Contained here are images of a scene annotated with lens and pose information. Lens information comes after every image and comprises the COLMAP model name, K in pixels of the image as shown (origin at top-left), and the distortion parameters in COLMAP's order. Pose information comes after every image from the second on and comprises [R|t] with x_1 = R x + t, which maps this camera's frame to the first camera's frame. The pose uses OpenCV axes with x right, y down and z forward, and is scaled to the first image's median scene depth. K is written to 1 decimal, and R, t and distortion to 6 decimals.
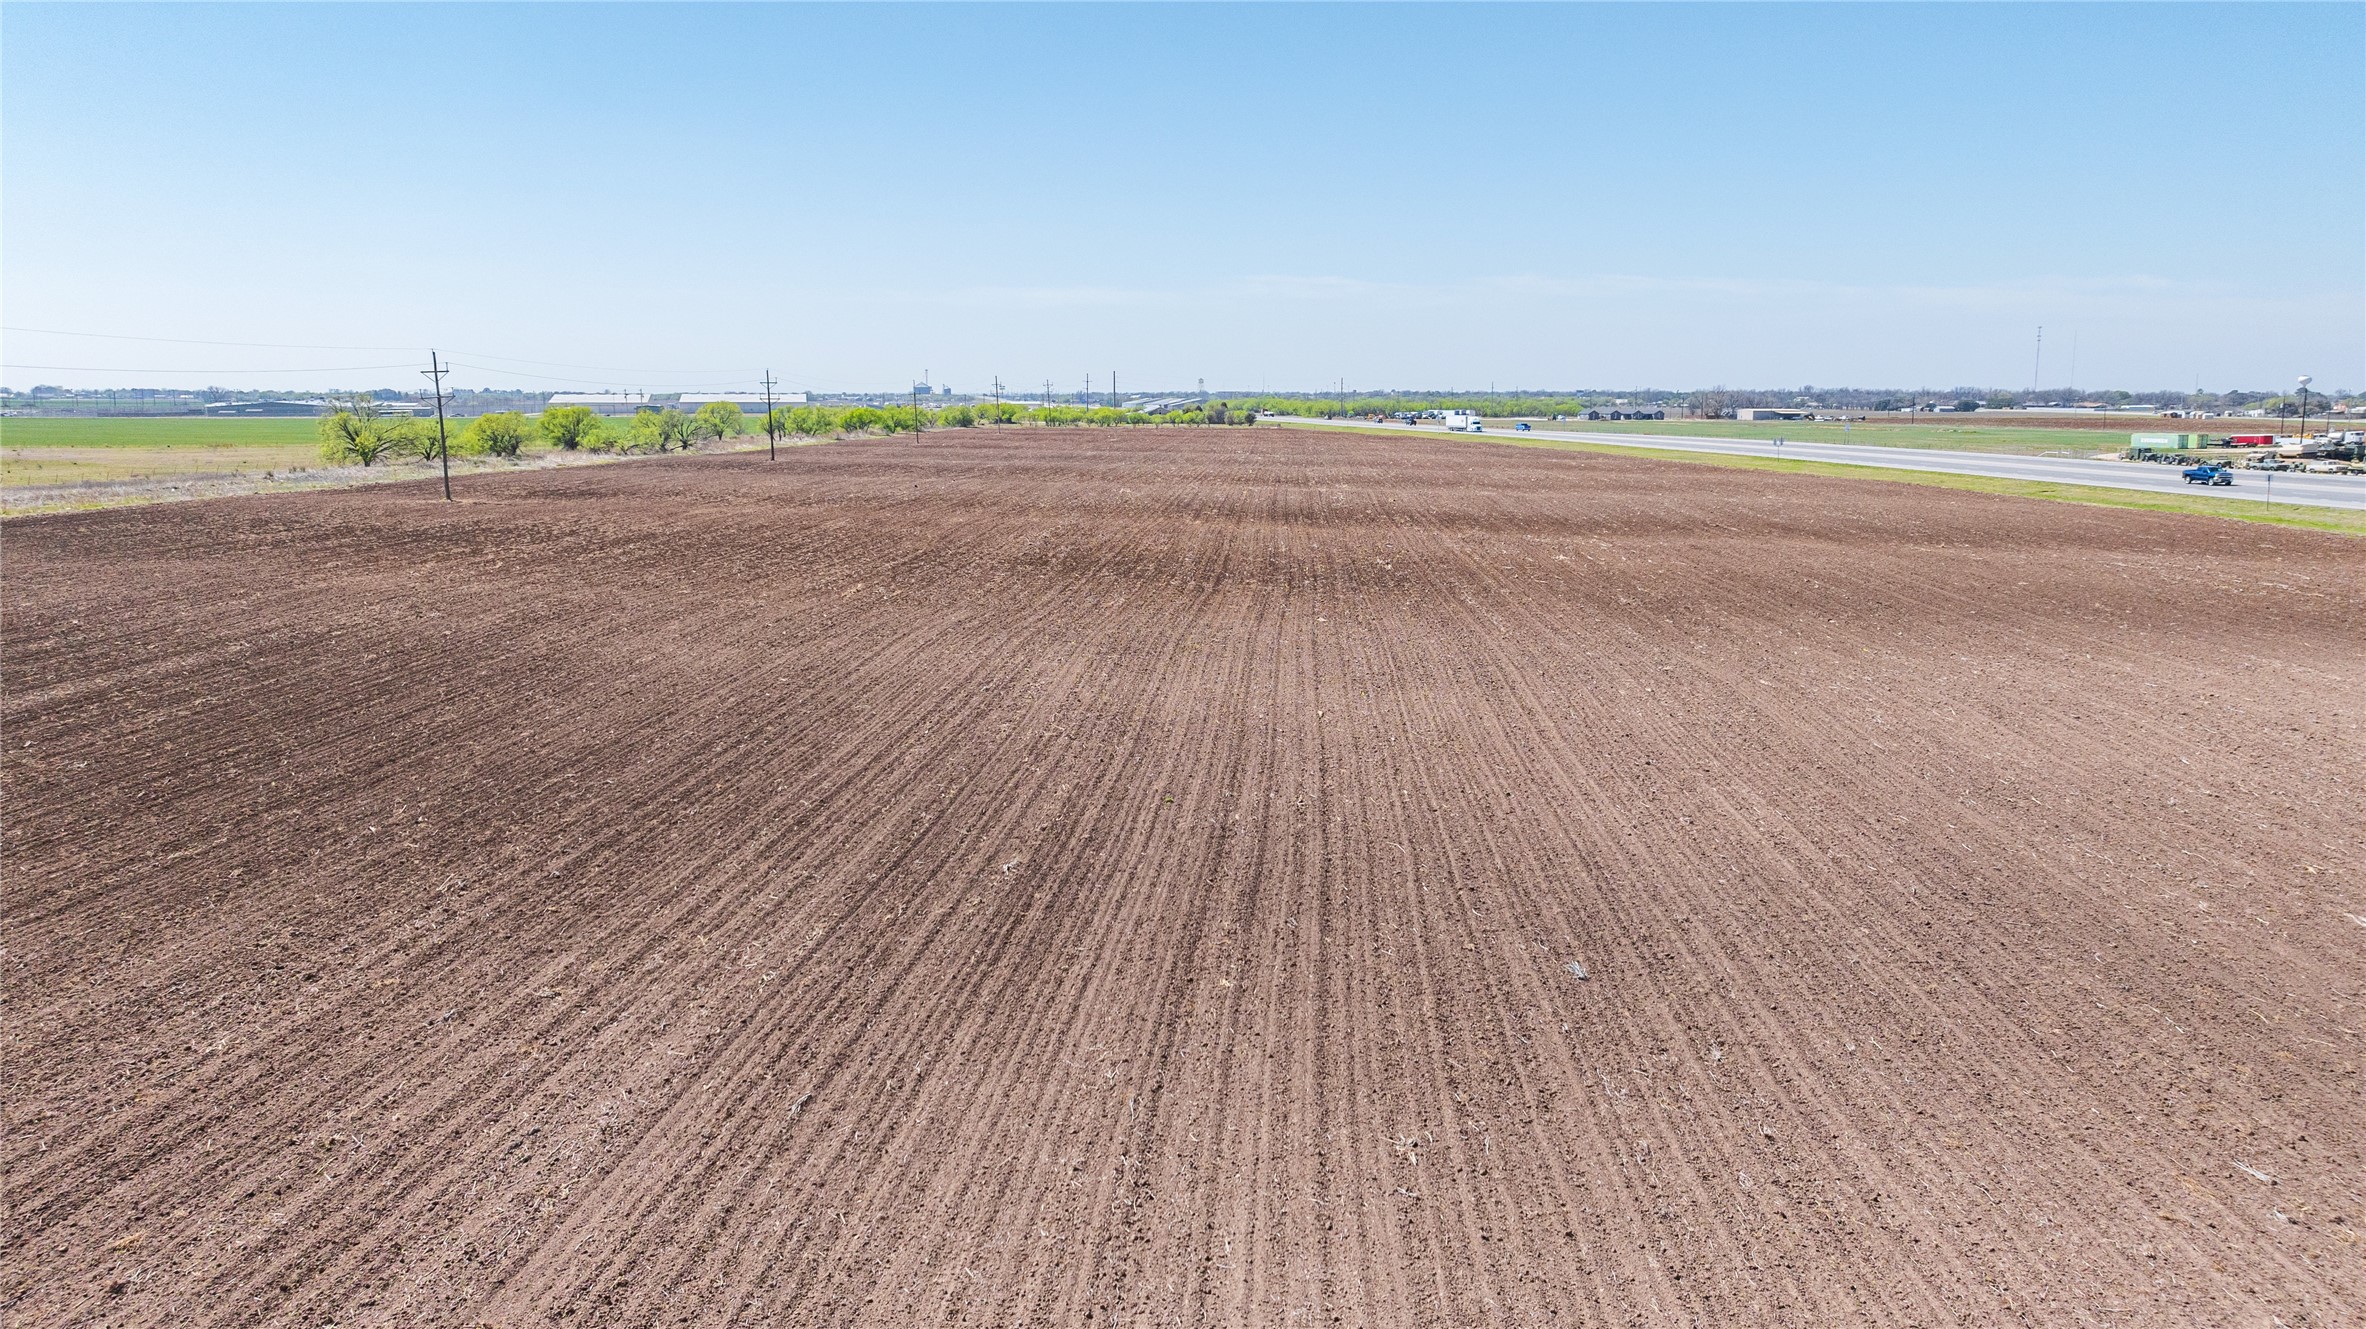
lens RADIAL K [[1664.6, 0, 1194.9], [0, 1664.6, 656.3], [0, 0, 1]] dist [-0.016545, 0.000957]
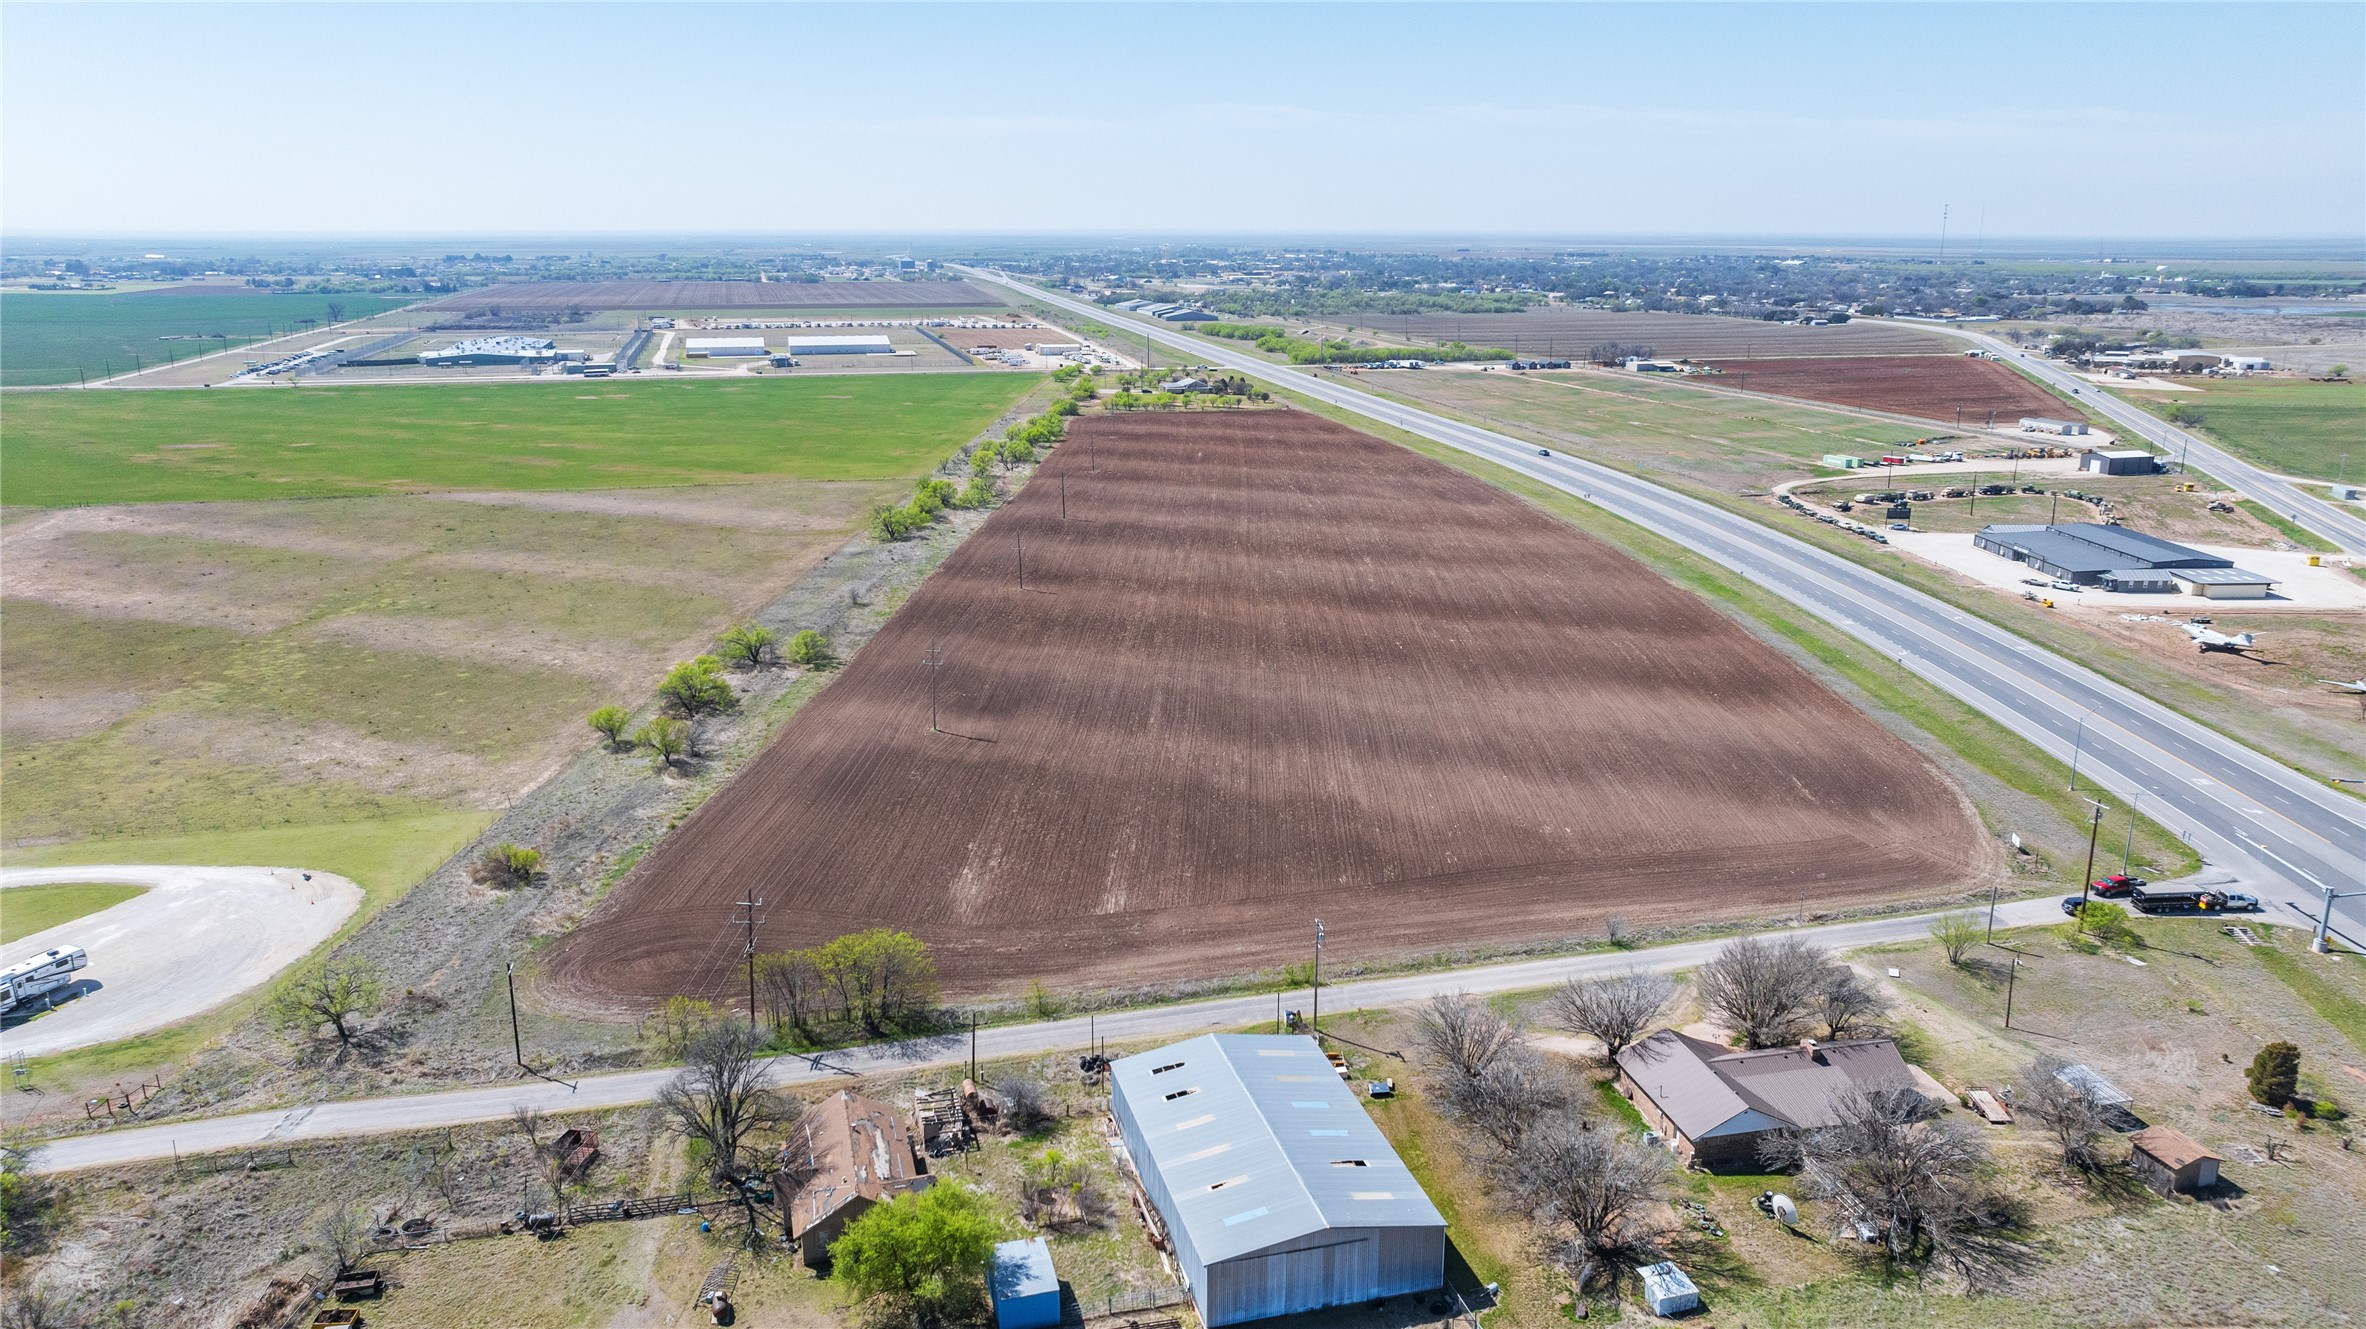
lens RADIAL K [[1630.4, 0, 1183.0], [0, 1630.4, 664.5], [0, 0, 1]] dist [-0.016879, 0.002760]
pose [[0.999742, -0.007424, 0.021486, -1.023852], [0.005208, 0.994830, 0.101419, -0.909837], [-0.022128, -0.101281, 0.994612, -5.896966]]
